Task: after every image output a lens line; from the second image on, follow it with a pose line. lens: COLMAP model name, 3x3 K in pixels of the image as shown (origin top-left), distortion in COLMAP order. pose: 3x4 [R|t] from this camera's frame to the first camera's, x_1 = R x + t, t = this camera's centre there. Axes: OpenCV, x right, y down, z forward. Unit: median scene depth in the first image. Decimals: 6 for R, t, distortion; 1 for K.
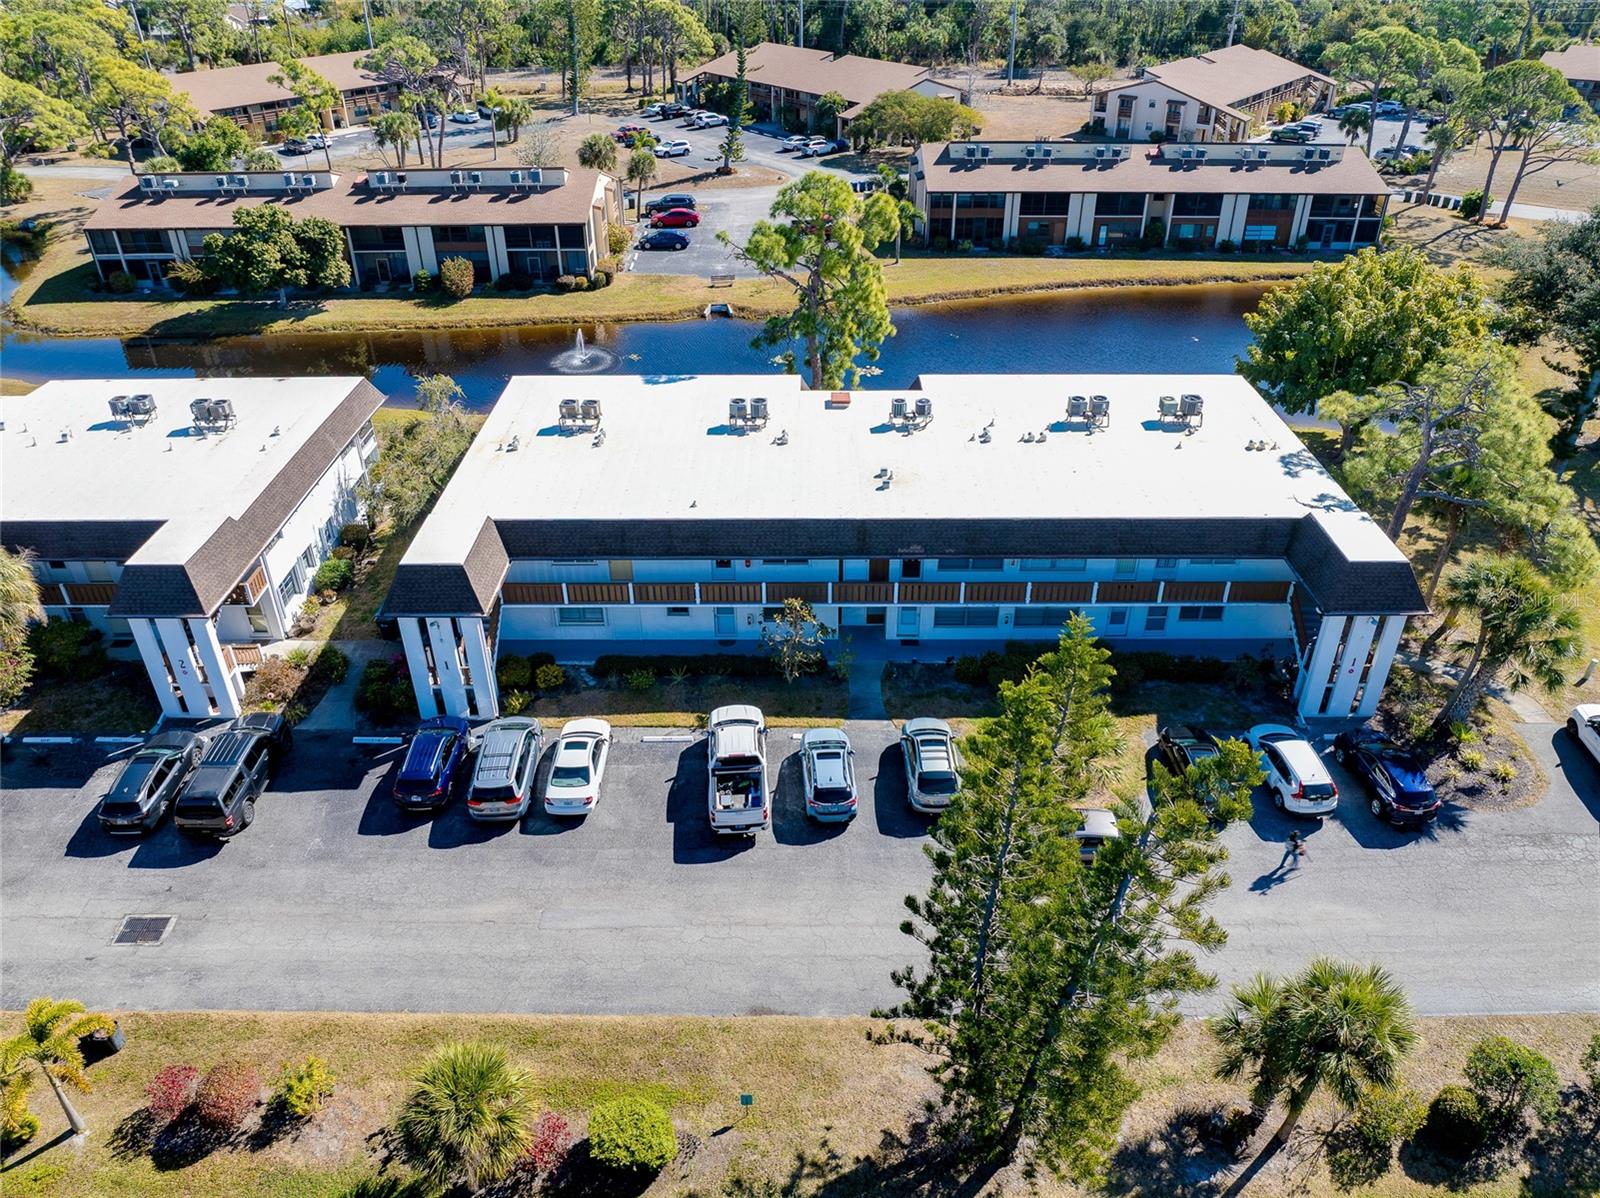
lens RADIAL K [[1126.5, 0, 804.6], [0, 1126.5, 594.5], [0, 0, 1]] dist [-0.045142, 0.012030]
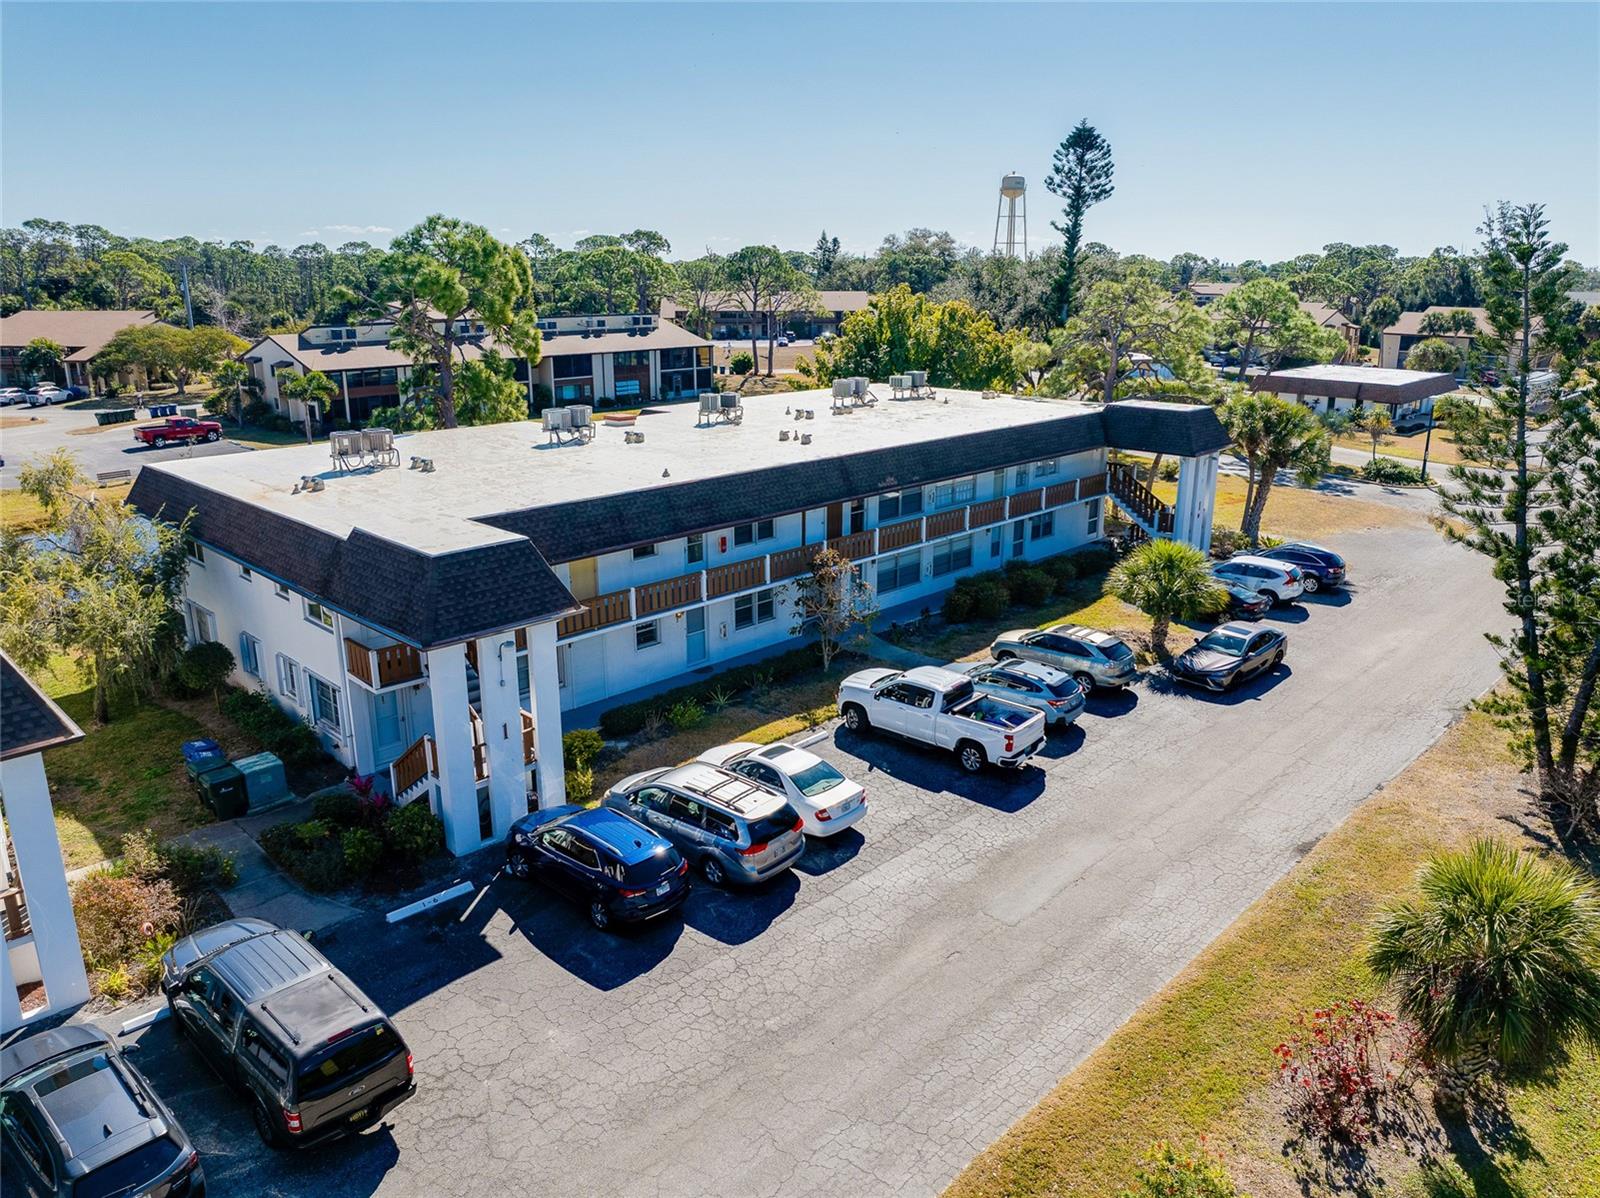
lens RADIAL K [[1126.5, 0, 808.6], [0, 1126.5, 595.9], [0, 0, 1]] dist [-0.045142, 0.012030]
pose [[0.690654, -0.196462, 0.695989, -0.508687], [0.383013, 0.915705, -0.121595, 0.110139], [-0.613432, 0.350553, 0.707682, 0.383829]]
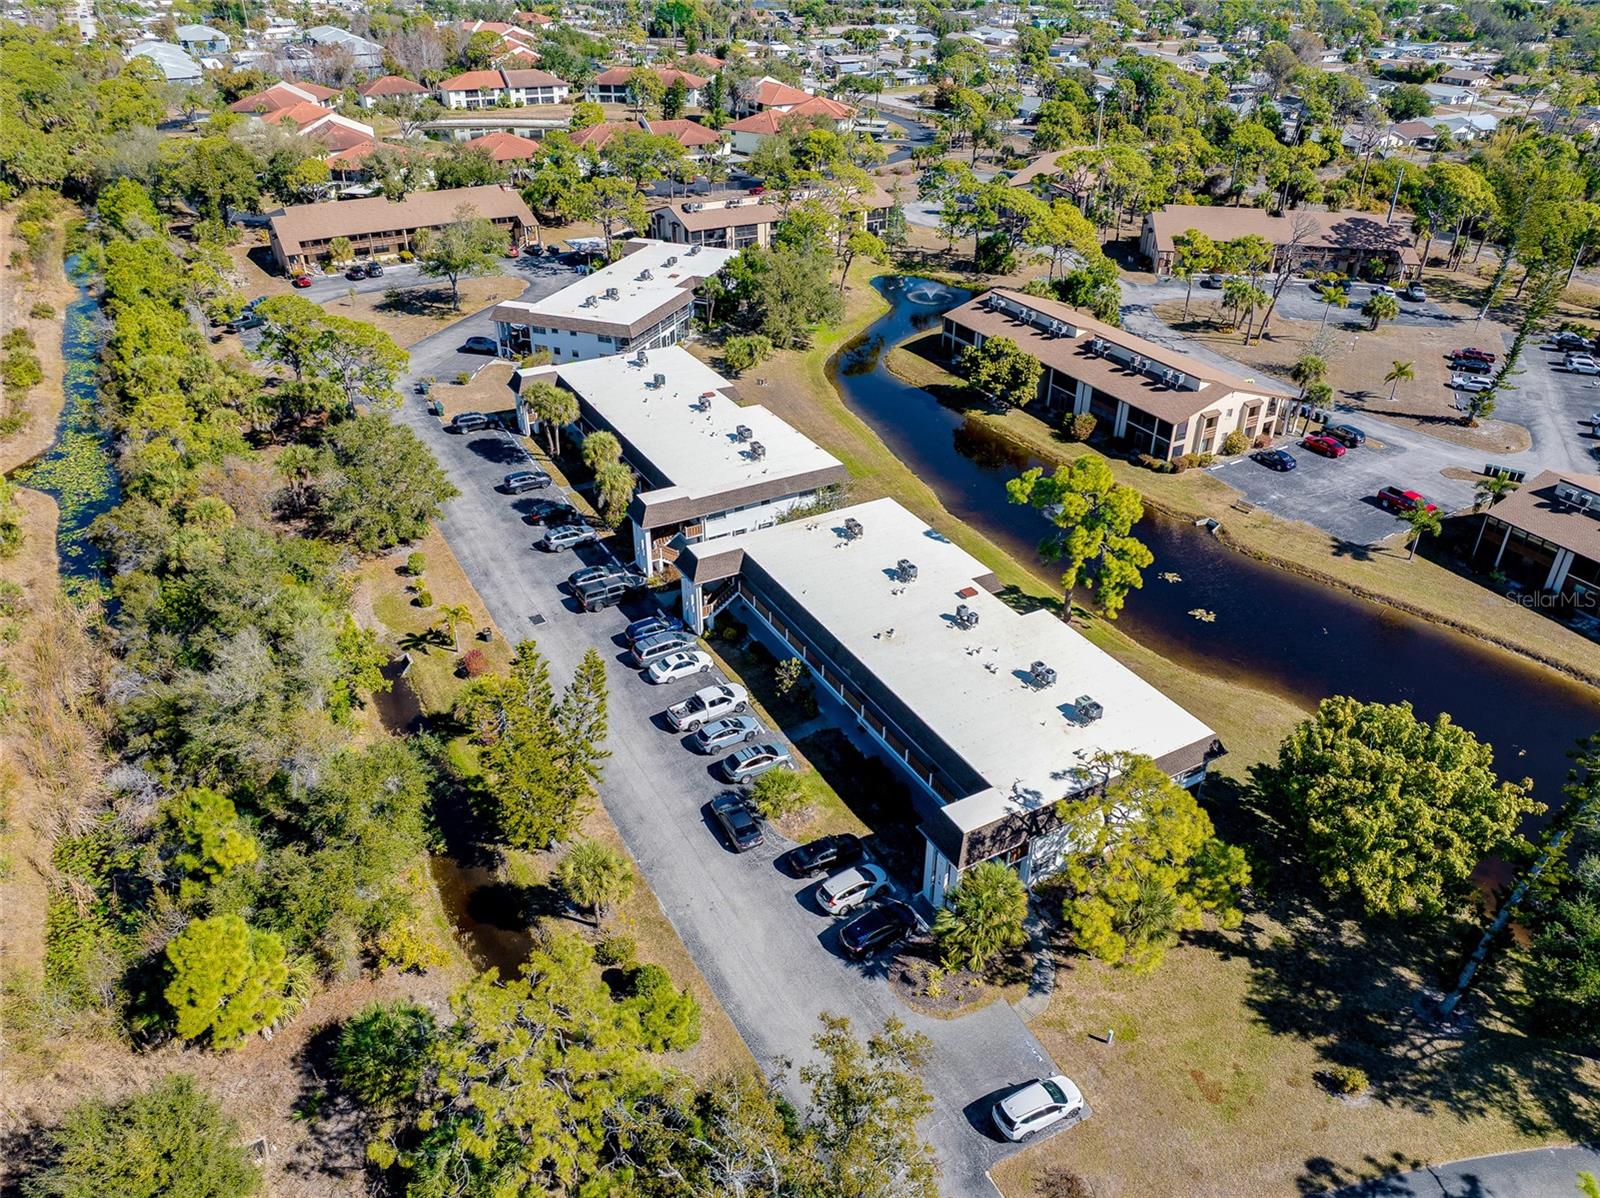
lens RADIAL K [[1126.5, 0, 803.7], [0, 1126.5, 590.8], [0, 0, 1]] dist [-0.045142, 0.012030]
pose [[0.489590, 0.455977, -0.743227, 1.124962], [-0.473412, 0.854805, 0.212578, -0.418733], [0.732245, 0.247776, 0.634369, -0.152866]]
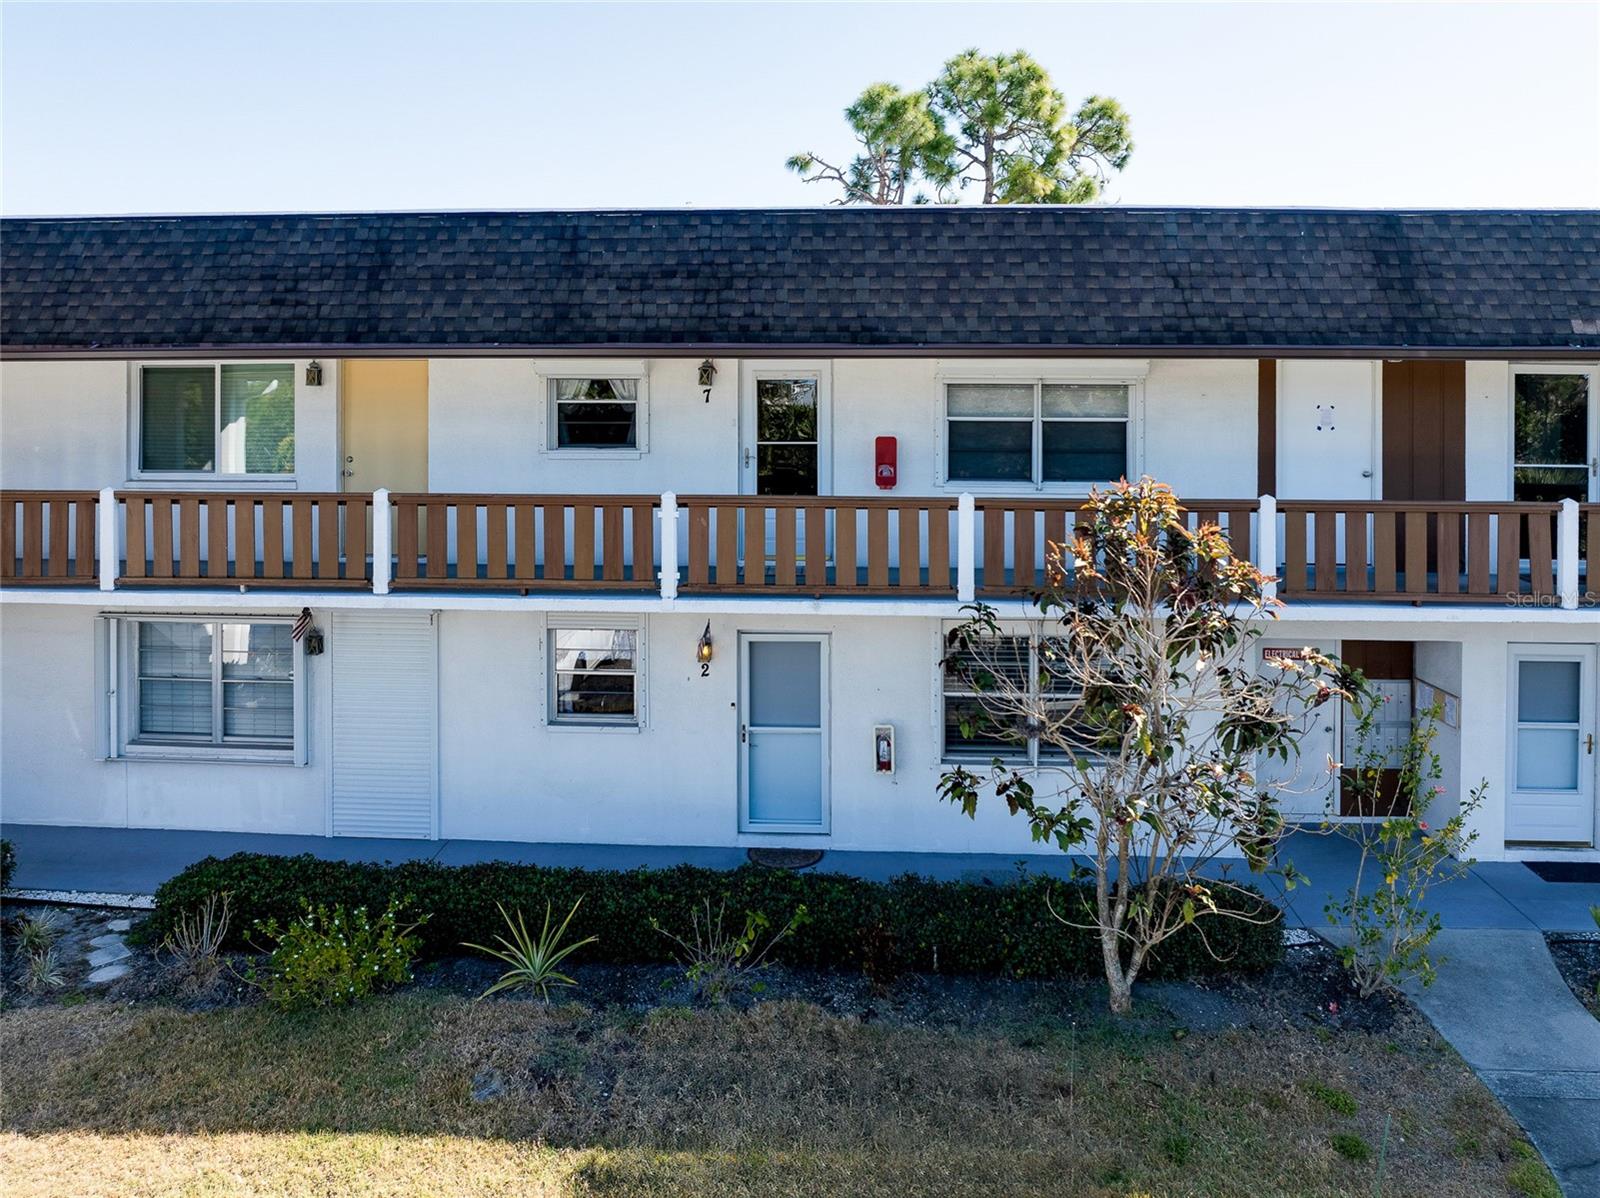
lens RADIAL K [[1126.5, 0, 782.8], [0, 1126.5, 518.0], [0, 0, 1]] dist [-0.045142, 0.012030]
pose [[0.998543, 0.013653, -0.052203, -0.054955], [-0.039049, 0.850525, -0.524483, 0.101061], [0.037239, 0.525758, 0.849819, 0.726845]]
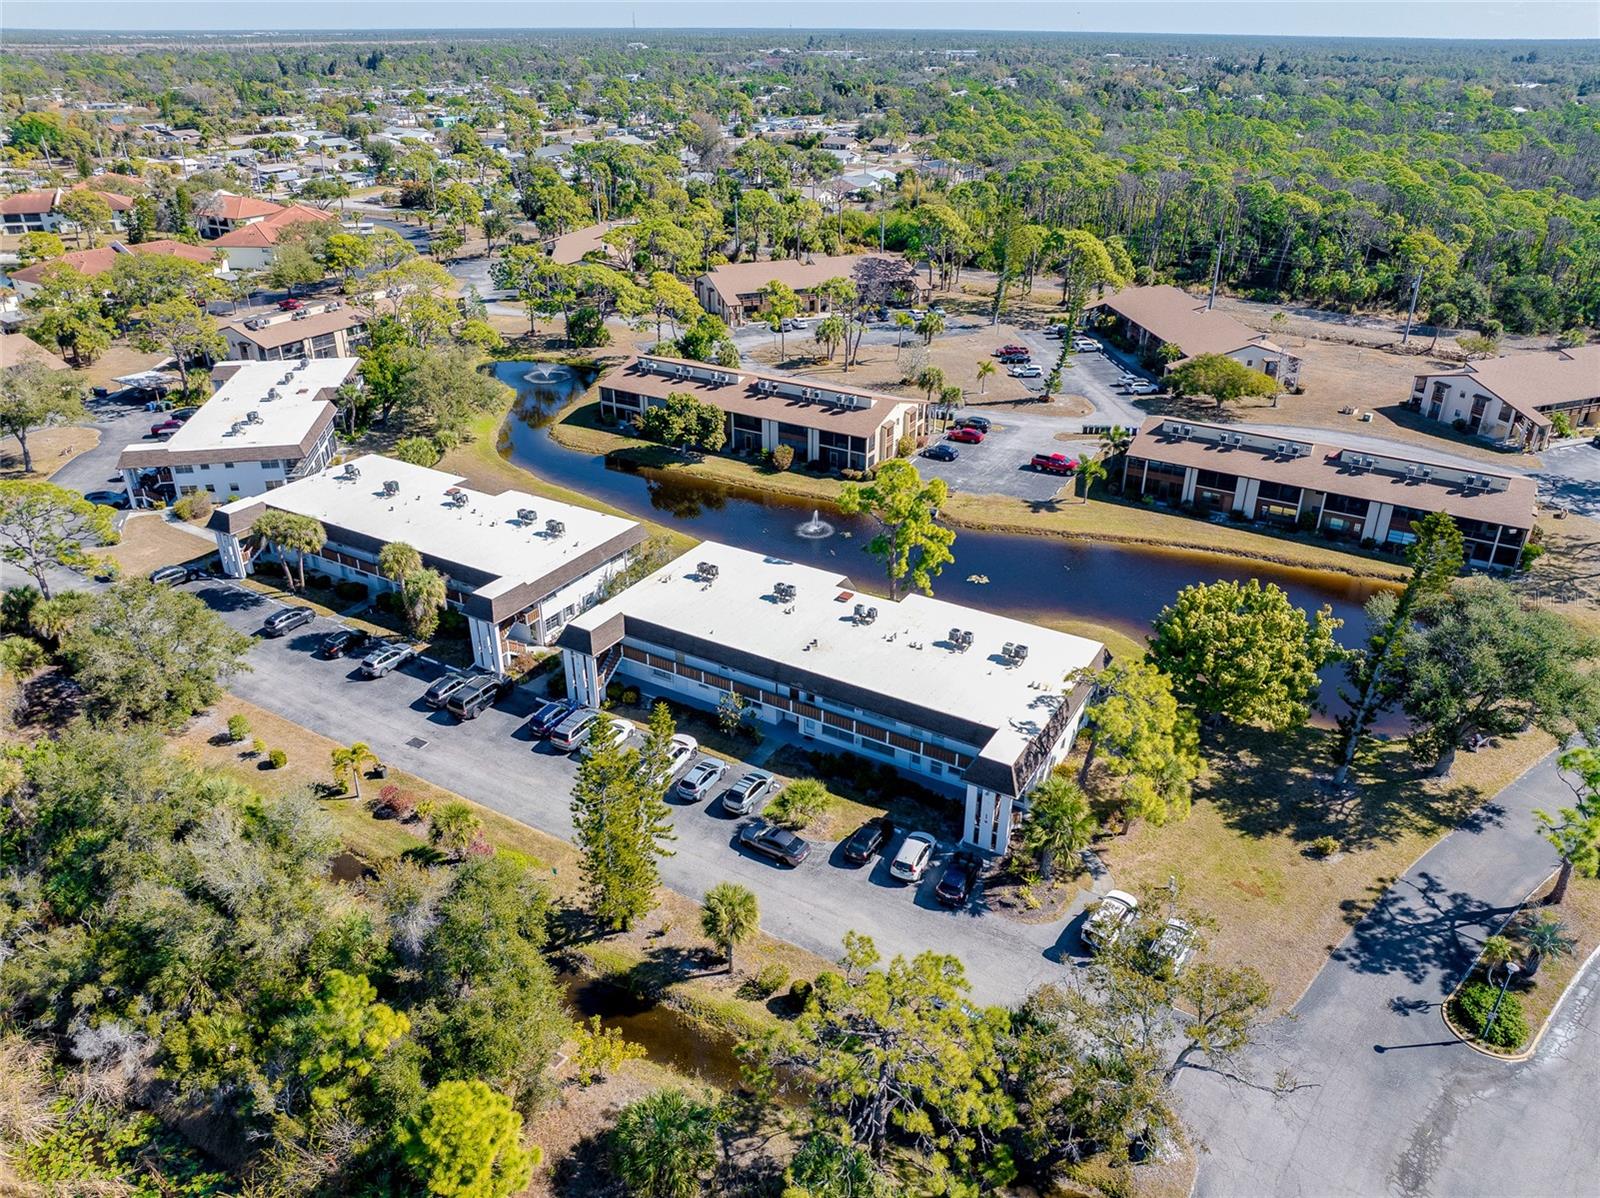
lens RADIAL K [[1126.5, 0, 802.2], [0, 1126.5, 594.3], [0, 0, 1]] dist [-0.045142, 0.012030]
pose [[0.860844, 0.236096, -0.450784, 0.790389], [-0.277332, 0.960406, -0.026602, -0.119354], [0.426655, 0.147917, 0.892237, -0.594040]]
